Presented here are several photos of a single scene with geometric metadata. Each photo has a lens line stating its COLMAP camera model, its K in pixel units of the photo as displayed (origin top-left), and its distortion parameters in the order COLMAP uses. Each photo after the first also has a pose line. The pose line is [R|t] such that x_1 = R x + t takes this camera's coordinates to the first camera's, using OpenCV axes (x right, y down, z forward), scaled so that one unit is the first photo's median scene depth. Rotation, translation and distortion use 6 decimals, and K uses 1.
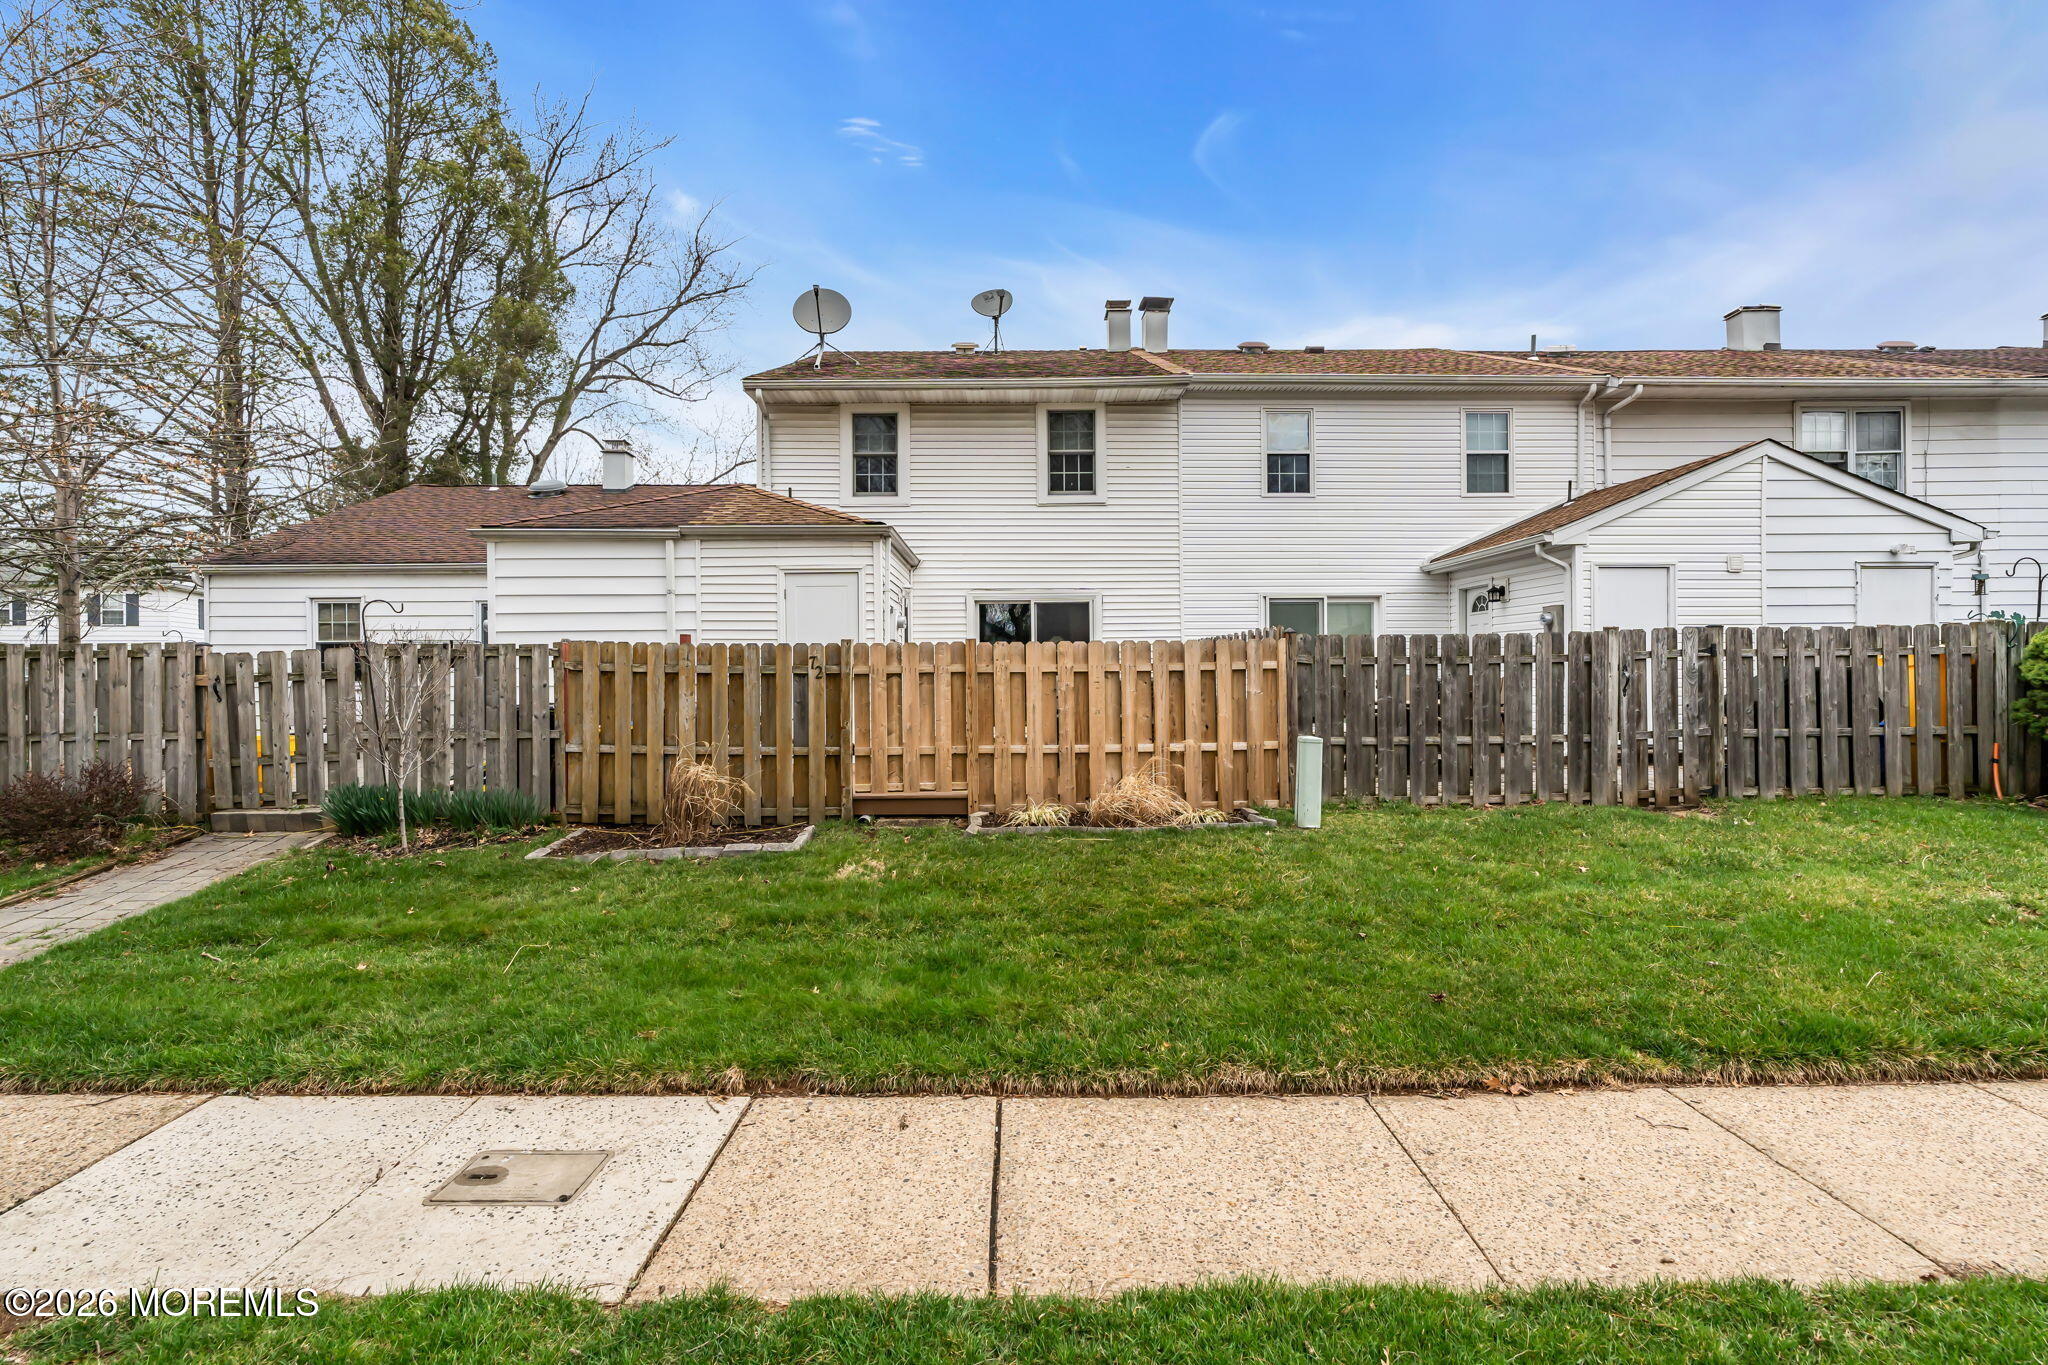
lens RADIAL K [[915.7, 0, 1026.4], [0, 915.7, 678.8], [0, 0, 1]] dist [-0.004836, 0.000869]
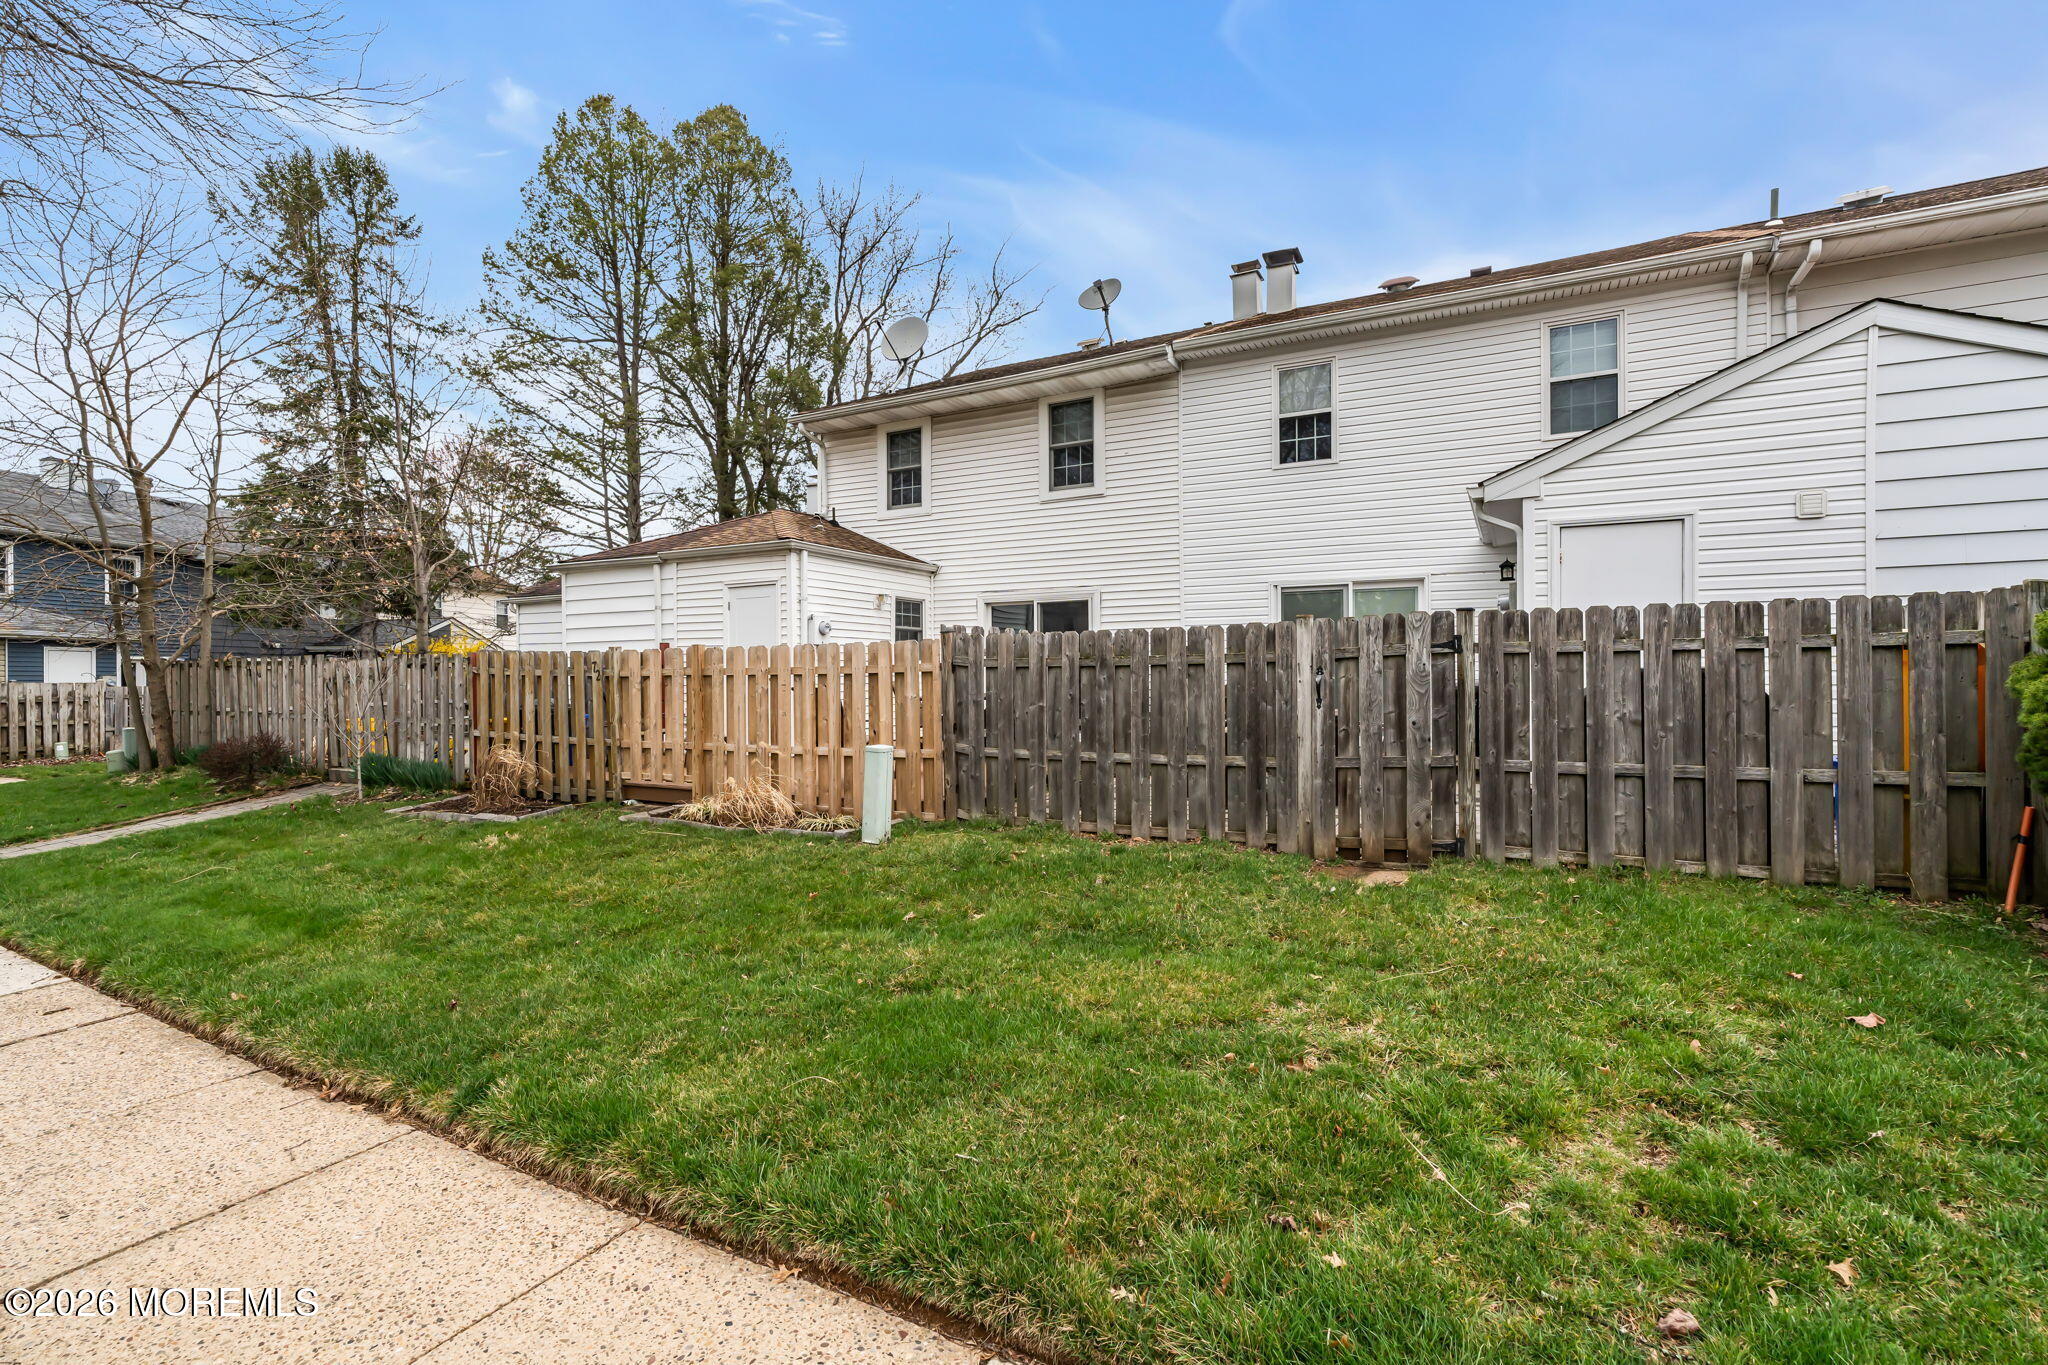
lens RADIAL K [[917.0, 0, 1024.3], [0, 917.0, 681.2], [0, 0, 1]] dist [-0.002666, 0.000681]
pose [[0.876311, 0.003871, -0.481730, 0.471148], [-0.002456, 0.999991, 0.003568, -0.002983], [0.481739, -0.001943, 0.876313, 0.135679]]
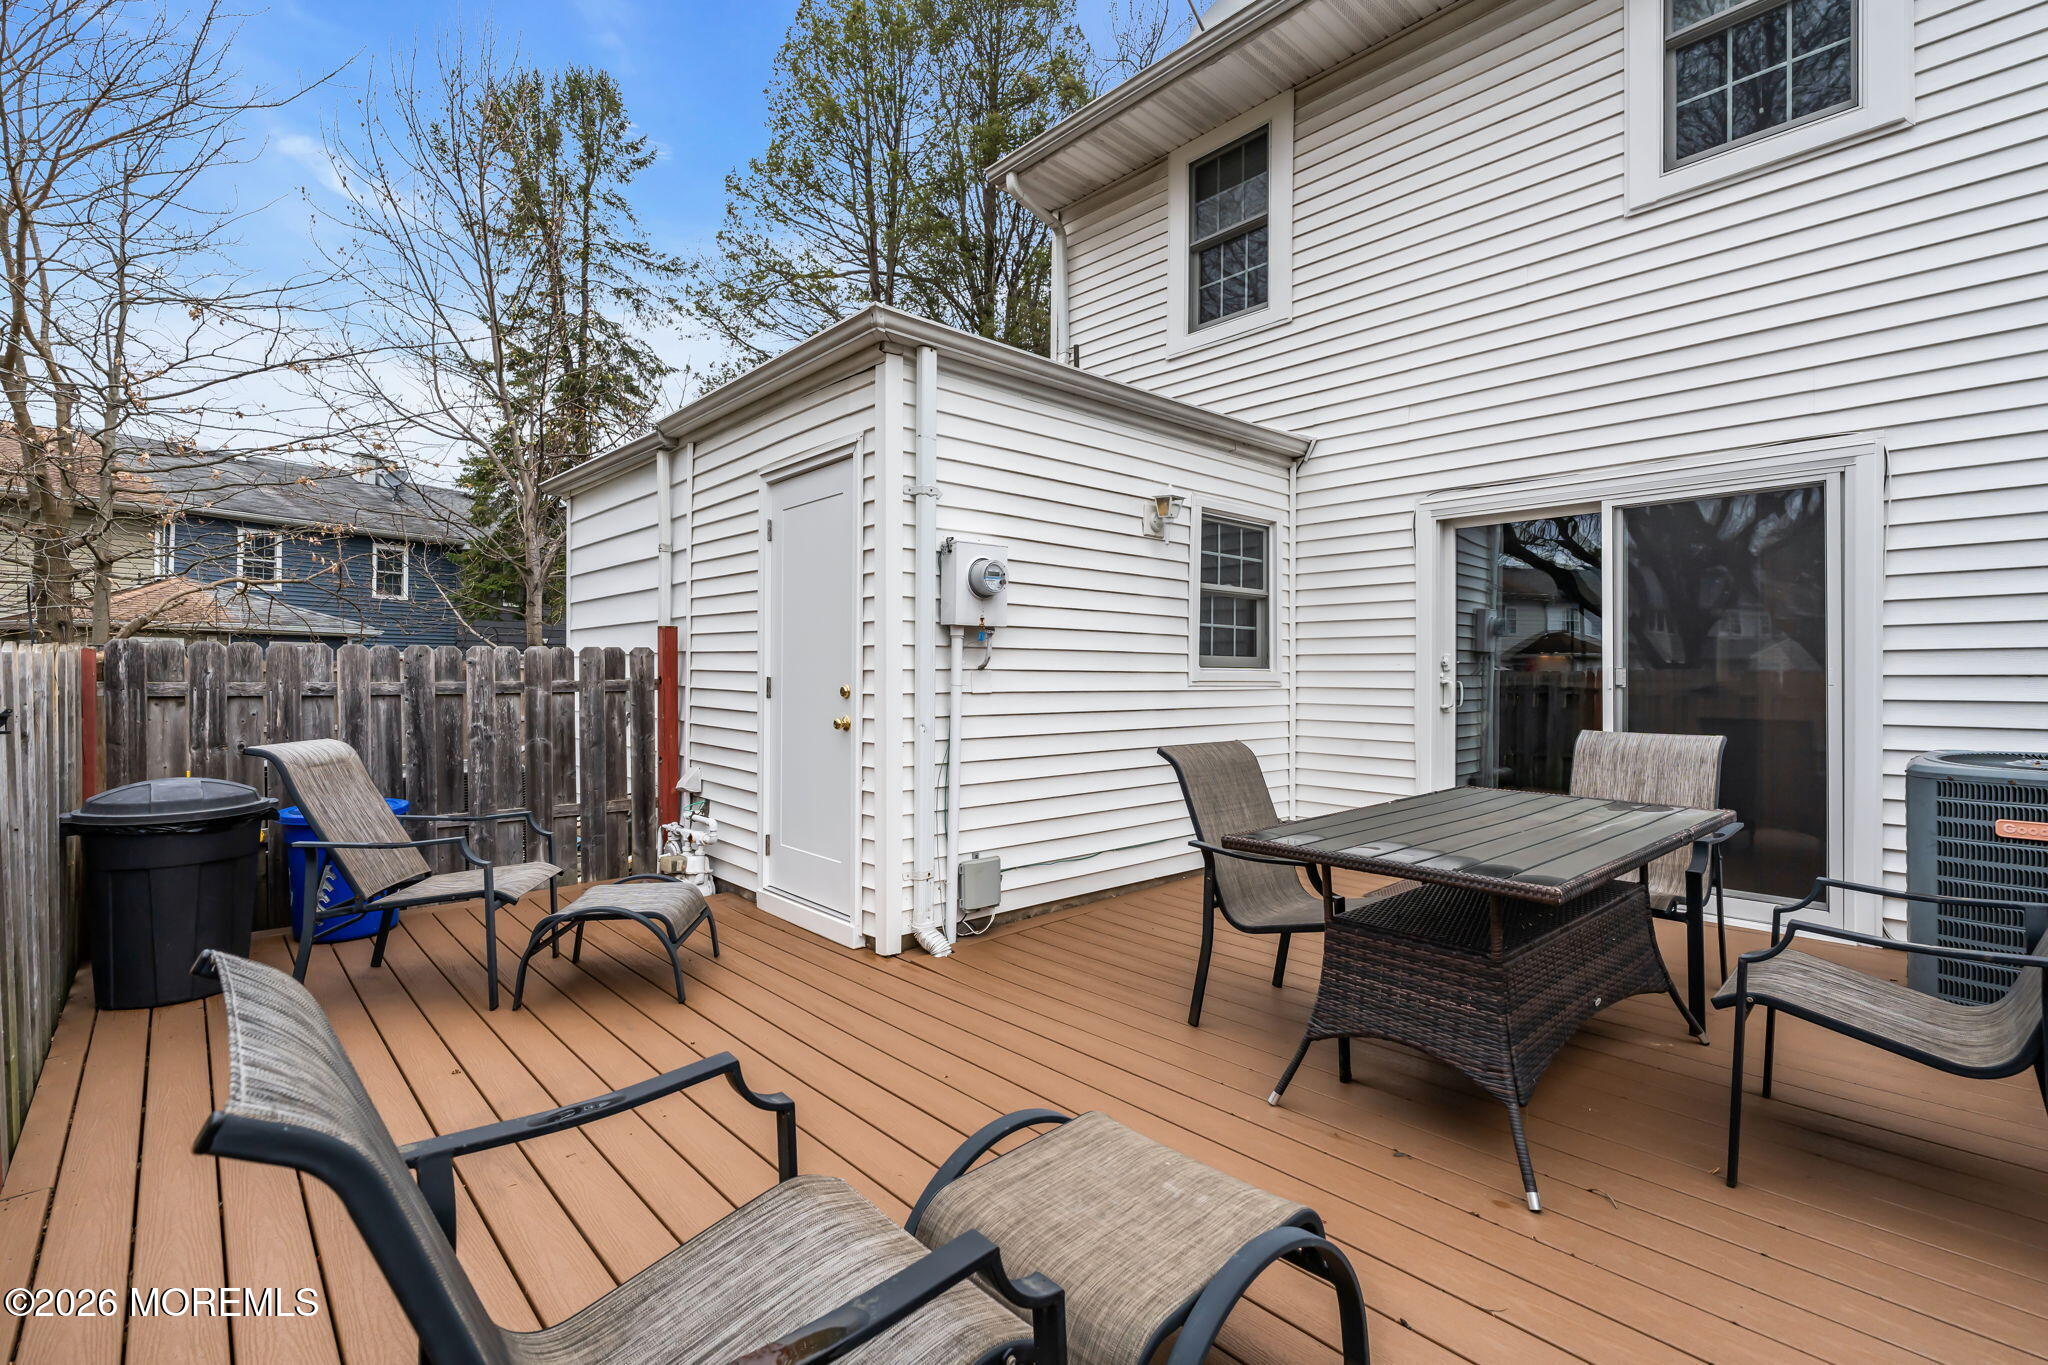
lens RADIAL K [[928.1, 0, 1021.8], [0, 928.1, 675.5], [0, 0, 1]] dist [-0.004144, 0.001177]
pose [[0.659181, 0.010099, -0.751917, 0.123155], [-0.012944, 0.999914, 0.002082, -0.018893], [0.751873, 0.008360, 0.659255, 0.613554]]
